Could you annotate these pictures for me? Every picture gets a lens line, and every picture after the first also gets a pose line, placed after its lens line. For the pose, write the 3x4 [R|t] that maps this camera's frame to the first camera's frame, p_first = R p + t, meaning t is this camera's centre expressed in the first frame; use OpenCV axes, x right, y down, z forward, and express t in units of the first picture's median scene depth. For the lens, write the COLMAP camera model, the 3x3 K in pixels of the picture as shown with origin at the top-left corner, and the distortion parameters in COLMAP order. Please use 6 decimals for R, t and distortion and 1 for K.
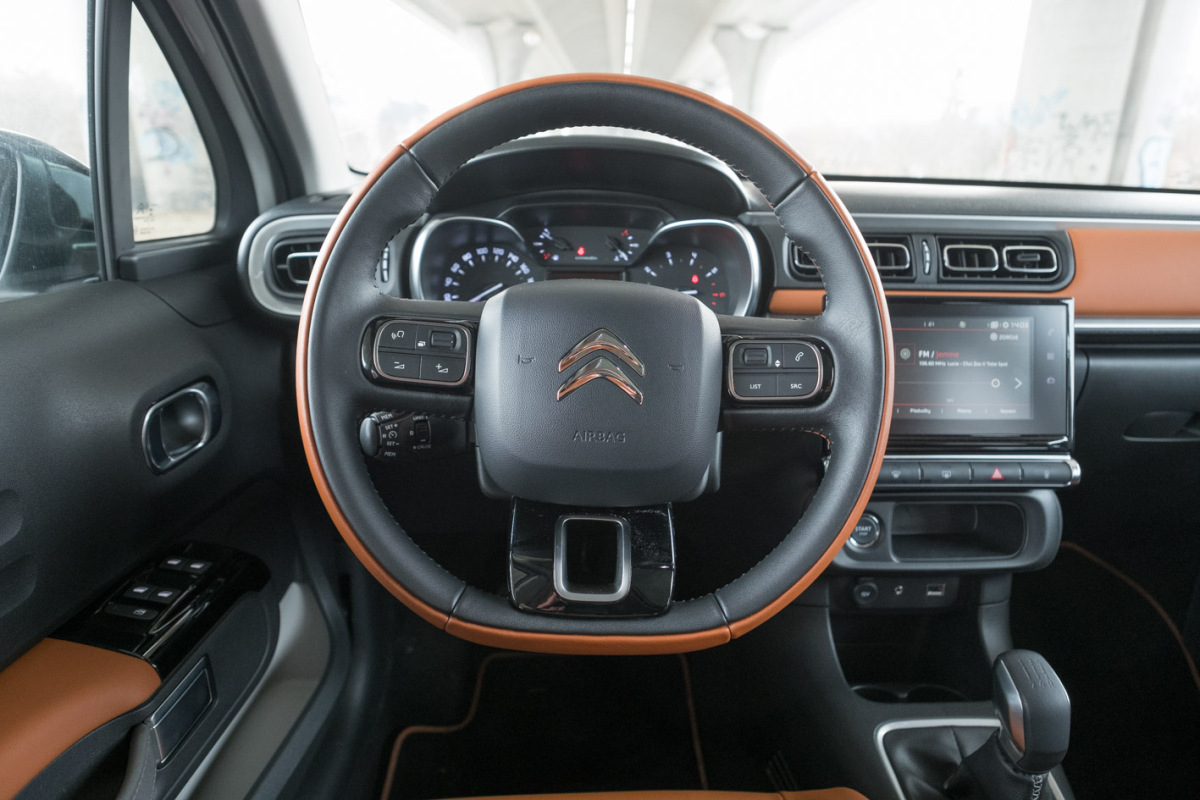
lens RADIAL K [[755.5, 0, 597.4], [0, 755.5, 400.9], [0, 0, 1]] dist [-0.006092, 0.005631]
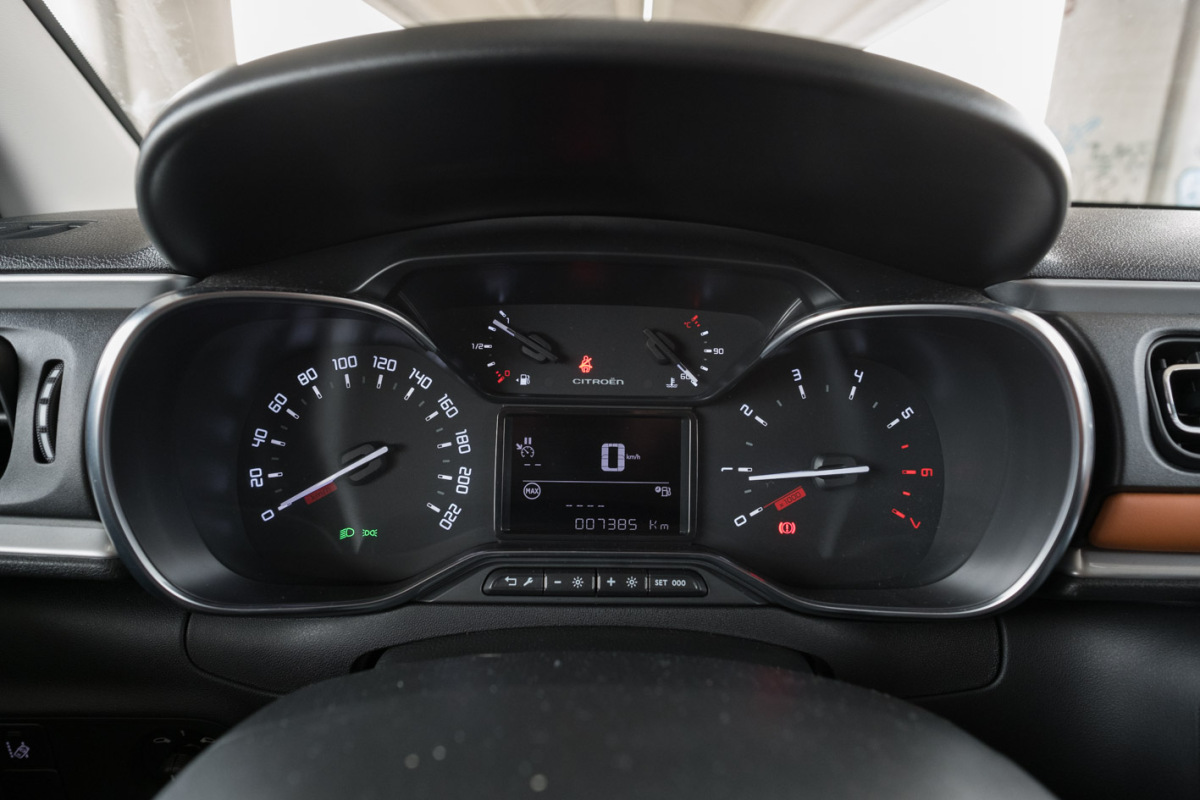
lens RADIAL K [[755.5, 0, 605.6], [0, 755.5, 399.1], [0, 0, 1]] dist [-0.006092, 0.005631]
pose [[0.999853, 0.012477, -0.011781, -0.005852], [-0.012878, 0.999319, -0.034585, -0.166049], [0.011342, 0.034732, 0.999332, 0.591459]]
